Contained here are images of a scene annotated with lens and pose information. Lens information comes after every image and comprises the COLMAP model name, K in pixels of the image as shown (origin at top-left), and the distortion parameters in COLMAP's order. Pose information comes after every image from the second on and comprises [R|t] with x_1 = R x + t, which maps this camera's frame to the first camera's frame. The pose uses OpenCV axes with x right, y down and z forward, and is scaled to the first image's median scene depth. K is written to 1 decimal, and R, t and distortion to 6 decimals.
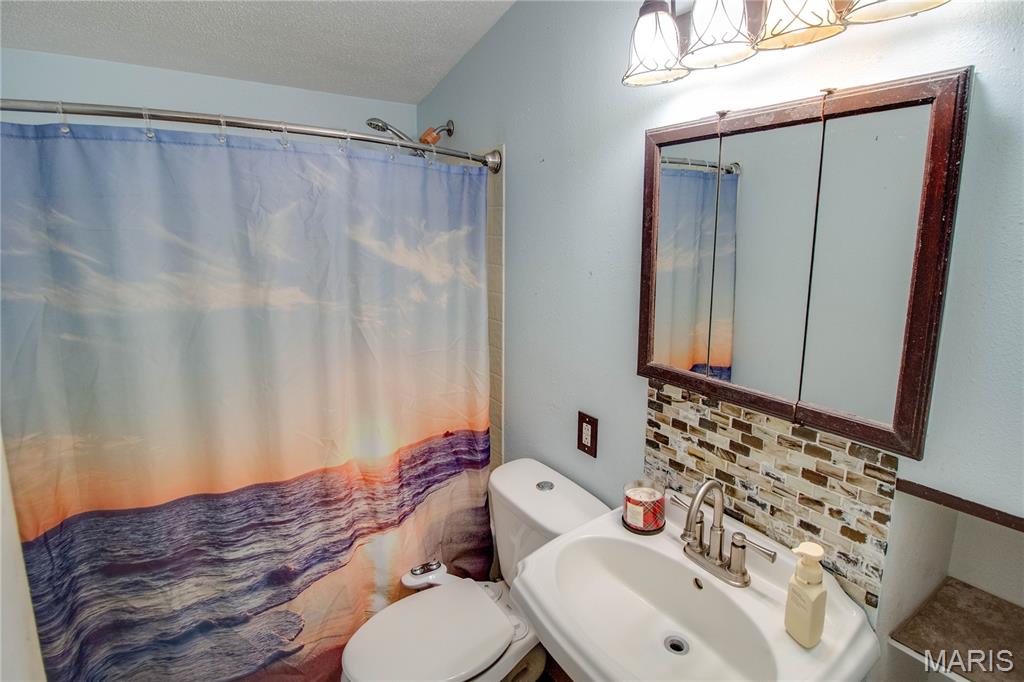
lens RADIAL K [[490.0, 0, 515.8], [0, 490.0, 324.1], [0, 0, 1]] dist [0.003738, -0.015194]
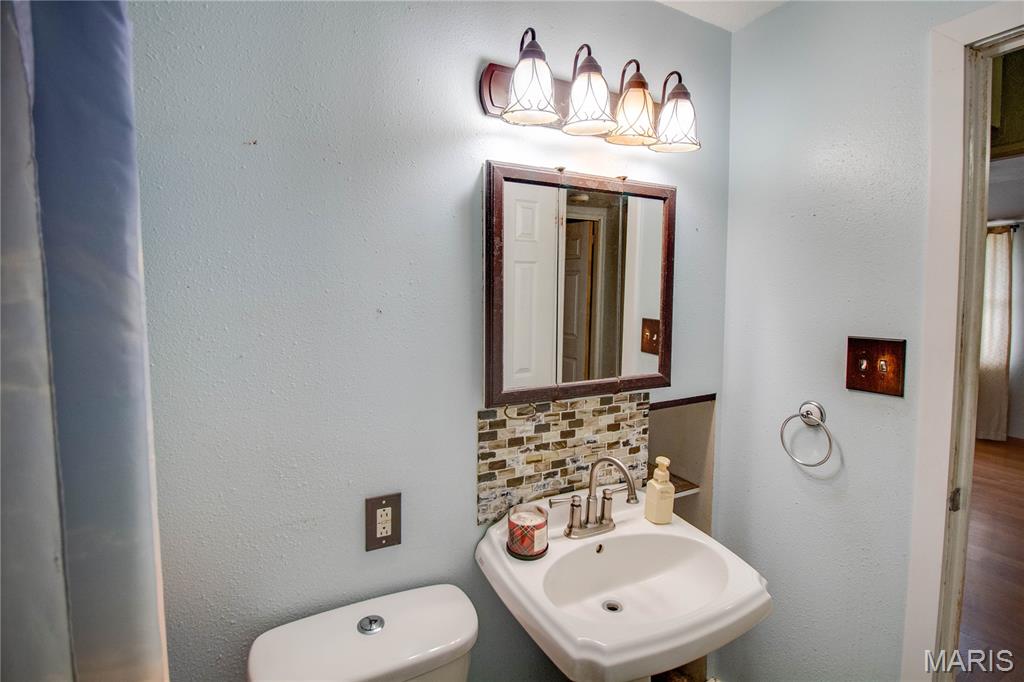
lens RADIAL K [[490.0, 0, 515.8], [0, 490.0, 324.1], [0, 0, 1]] dist [0.003738, -0.015194]
pose [[0.126832, -0.084987, 0.988277, -0.758914], [0.169940, 0.983454, 0.062762, -0.122856], [-0.977258, 0.159988, 0.139176, 0.884131]]
